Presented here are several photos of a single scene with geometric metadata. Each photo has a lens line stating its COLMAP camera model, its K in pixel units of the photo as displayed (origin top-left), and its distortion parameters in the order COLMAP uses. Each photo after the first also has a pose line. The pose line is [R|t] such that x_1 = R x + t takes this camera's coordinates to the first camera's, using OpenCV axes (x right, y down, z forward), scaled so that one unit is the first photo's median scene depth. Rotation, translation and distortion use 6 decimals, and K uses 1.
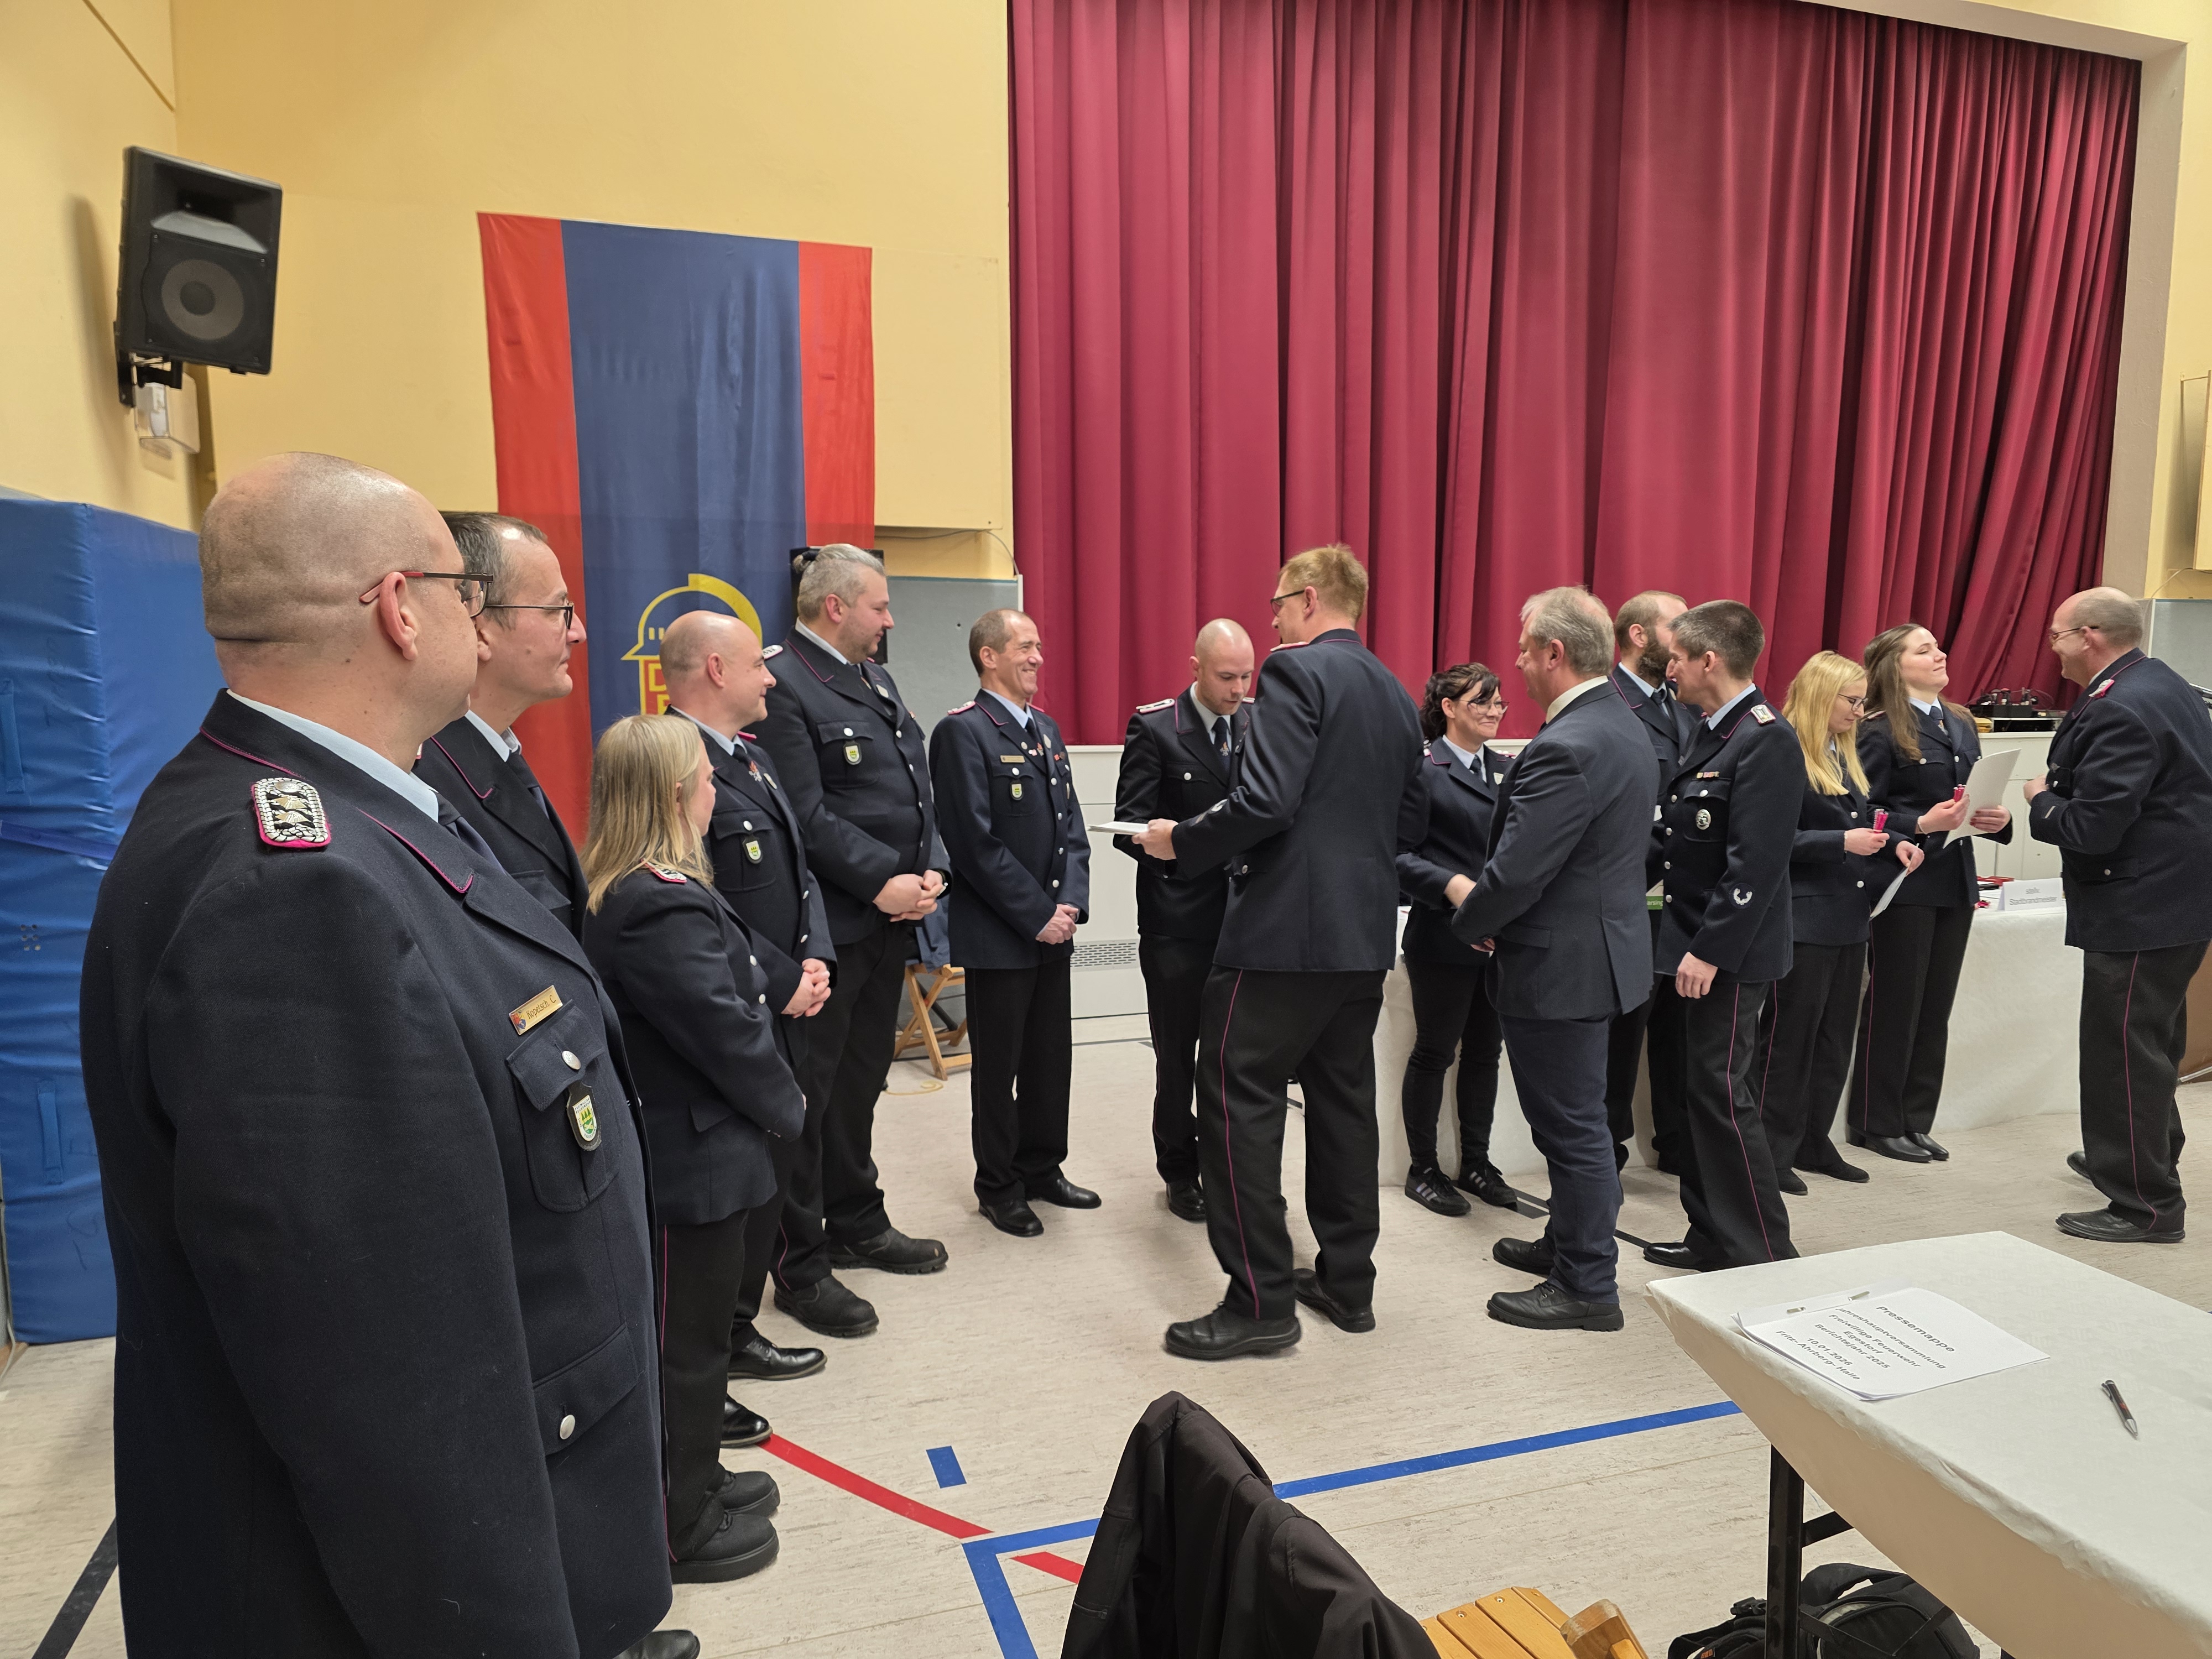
lens RADIAL K [[1462.4, 0, 1106.0], [0, 1462.4, 829.5], [0, 0, 1]] dist [0.042800, -0.037314]
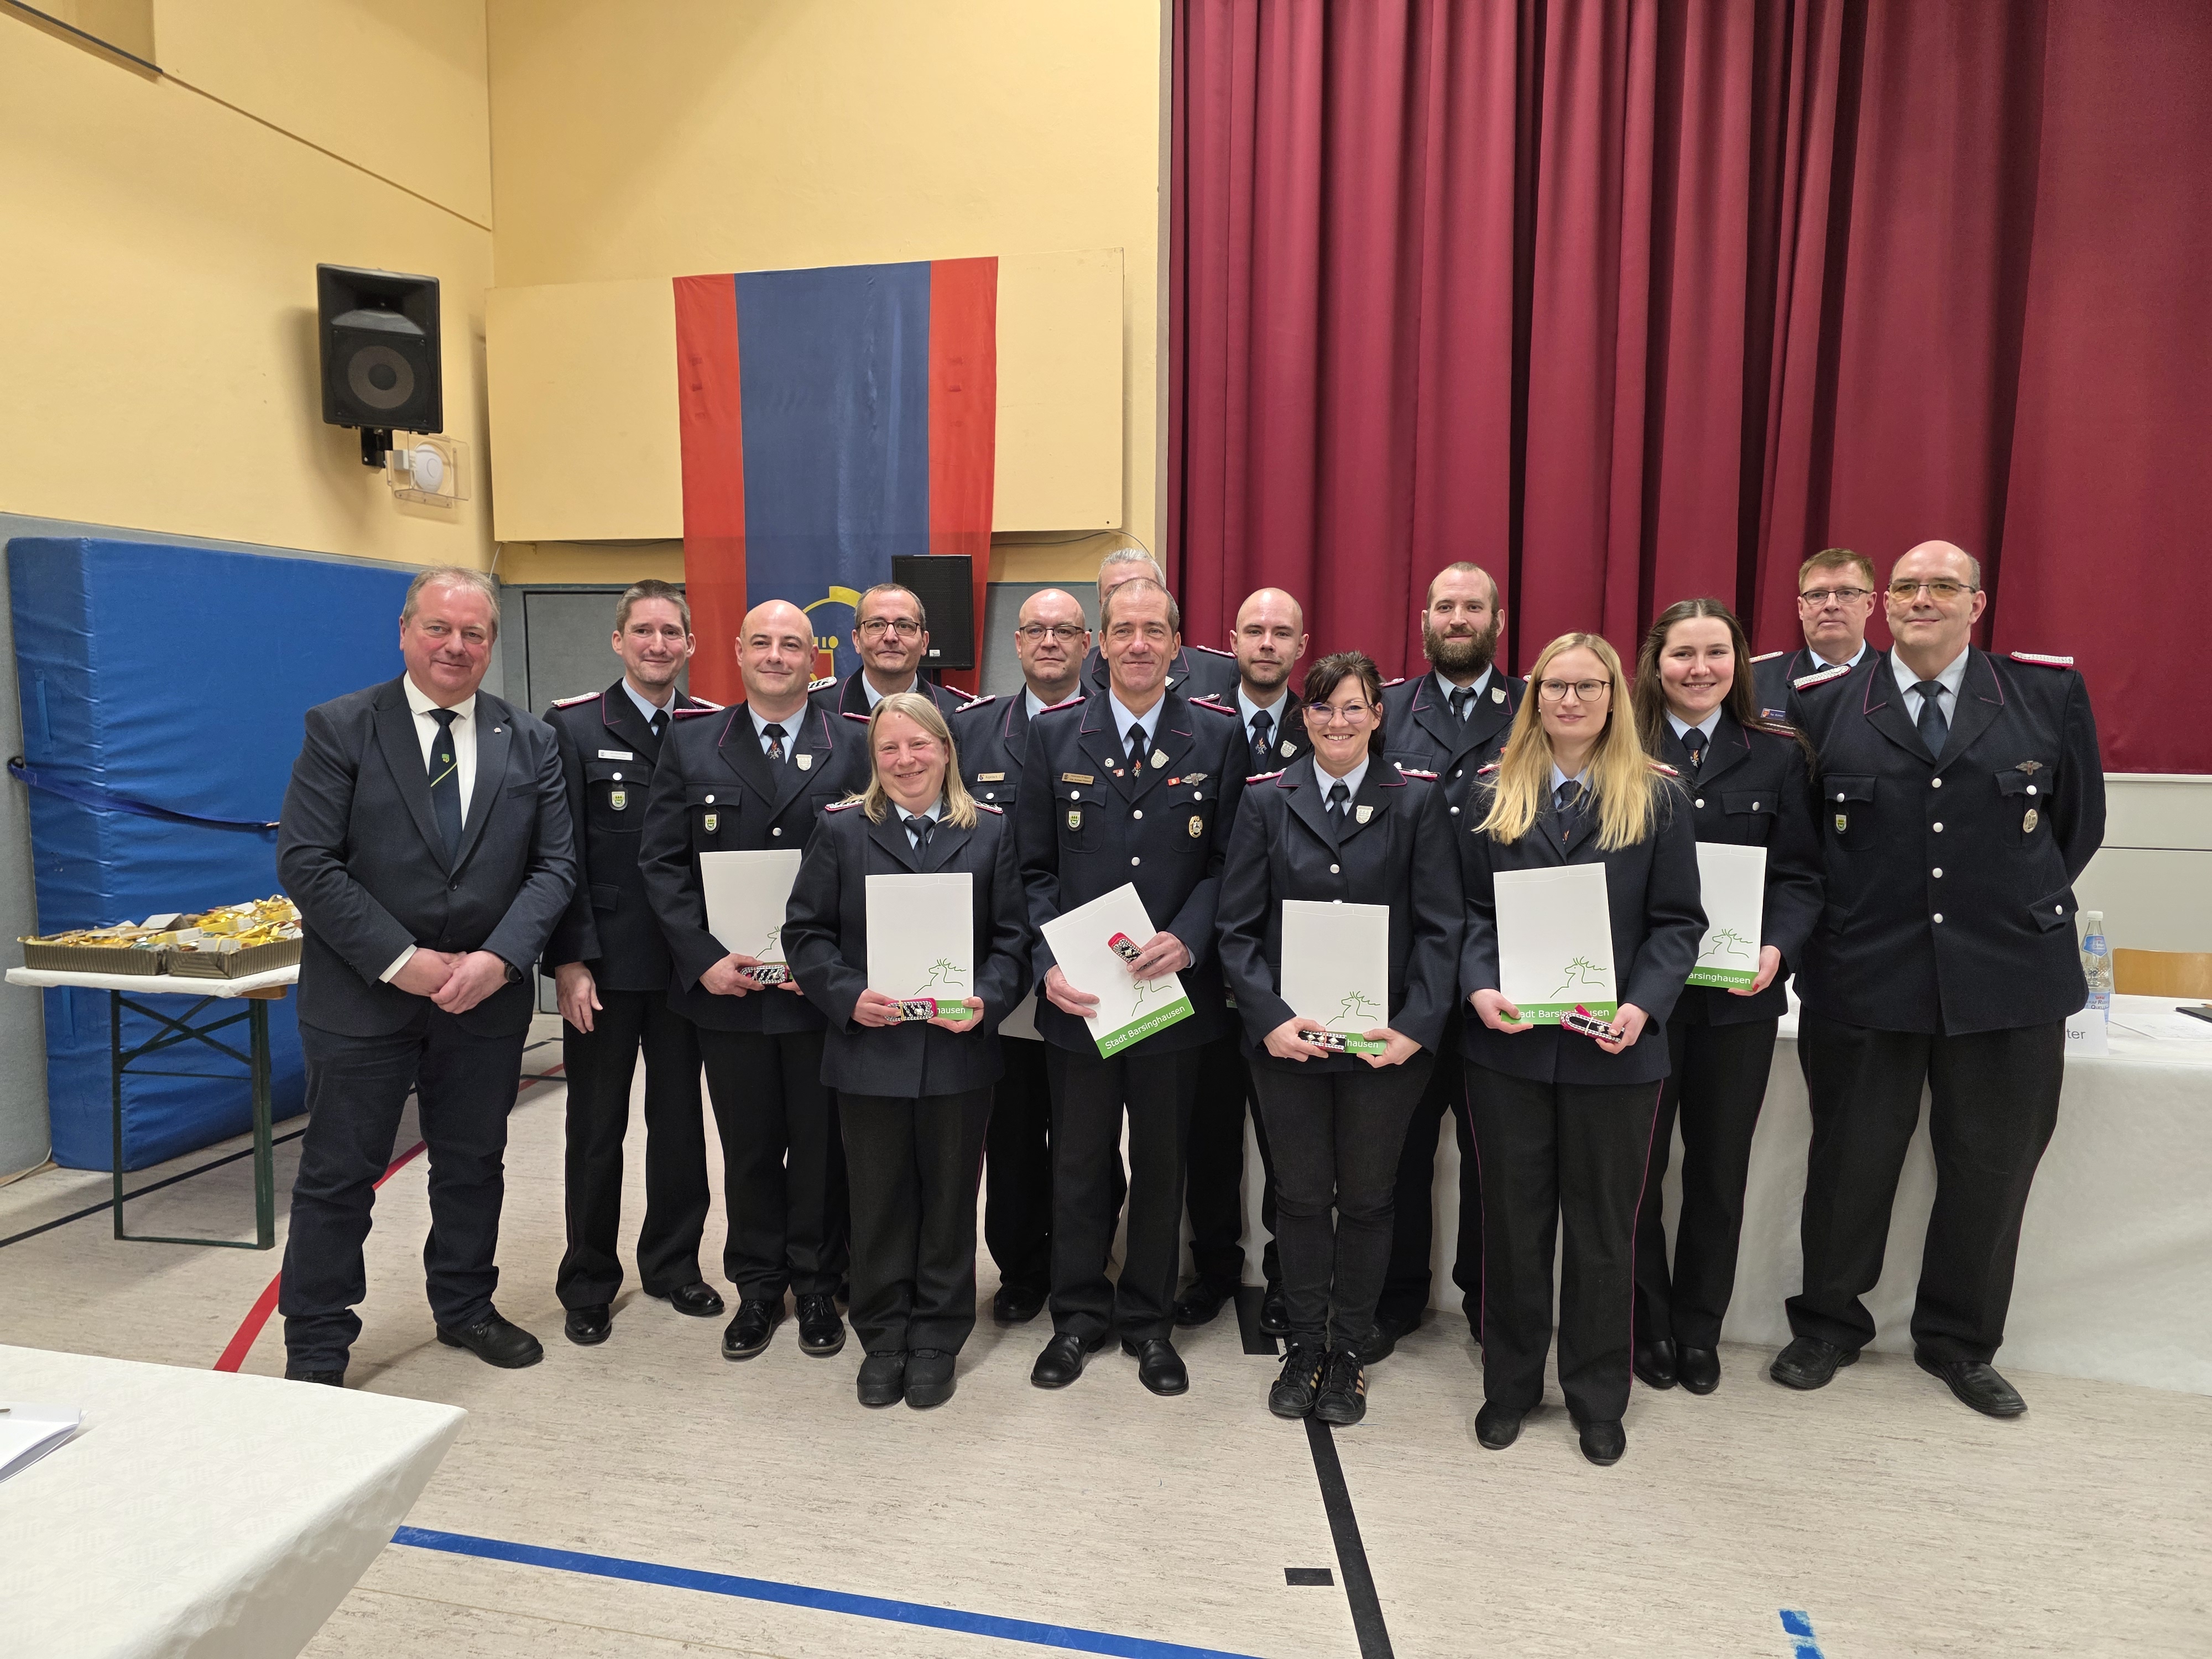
lens RADIAL K [[1462.4, 0, 1106.0], [0, 1462.4, 829.5], [0, 0, 1]] dist [0.042800, -0.037314]
pose [[0.849277, 0.058215, -0.524728, 0.588022], [-0.066801, 0.997763, 0.002577, -0.017250], [0.523704, 0.032864, 0.851266, 0.258906]]
